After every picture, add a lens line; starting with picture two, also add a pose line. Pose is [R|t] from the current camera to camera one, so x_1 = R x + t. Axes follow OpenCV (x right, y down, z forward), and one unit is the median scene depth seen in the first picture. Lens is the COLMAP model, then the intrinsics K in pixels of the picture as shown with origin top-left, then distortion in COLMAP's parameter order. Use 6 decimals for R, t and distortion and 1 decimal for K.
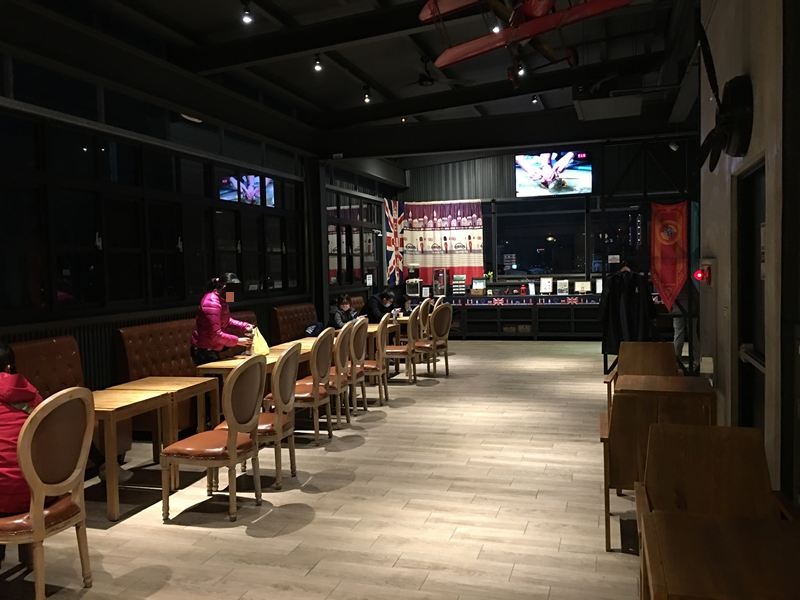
lens RADIAL K [[678.8, 0, 400.0], [0, 678.8, 300.0], [0, 0, 1]] dist [-0.002048, -0.007415]
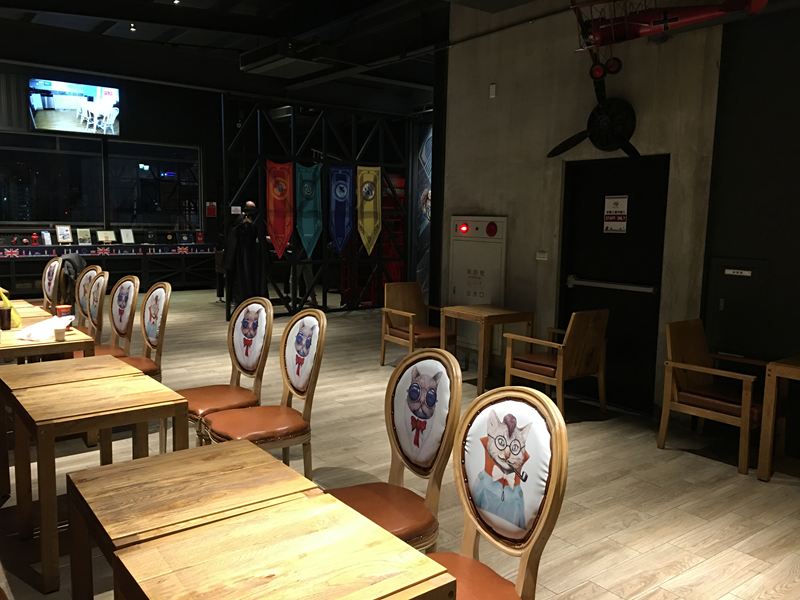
lens RADIAL K [[678.8, 0, 400.0], [0, 678.8, 300.0], [0, 0, 1]] dist [-0.002048, -0.007415]
pose [[0.559238, -0.060059, 0.826829, -0.421720], [0.003107, 0.997517, 0.070356, 0.005031], [-0.829001, -0.036777, 0.558036, 0.209079]]
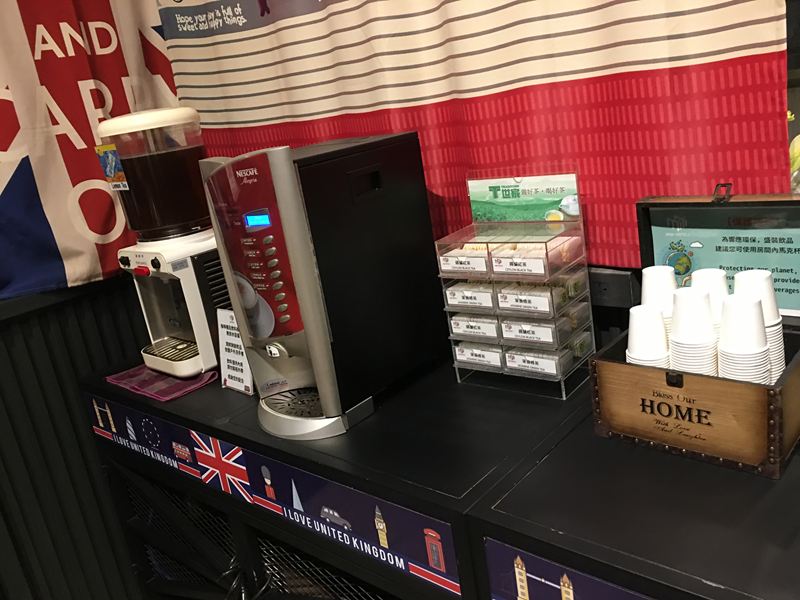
lens RADIAL K [[678.8, 0, 400.0], [0, 678.8, 300.0], [0, 0, 1]] dist [-0.002048, -0.007415]
pose [[0.904569, -0.002461, -0.426321, 0.110016], [0.119222, 0.961547, 0.247414, -0.044133], [0.409318, -0.274630, 0.870079, 0.863512]]
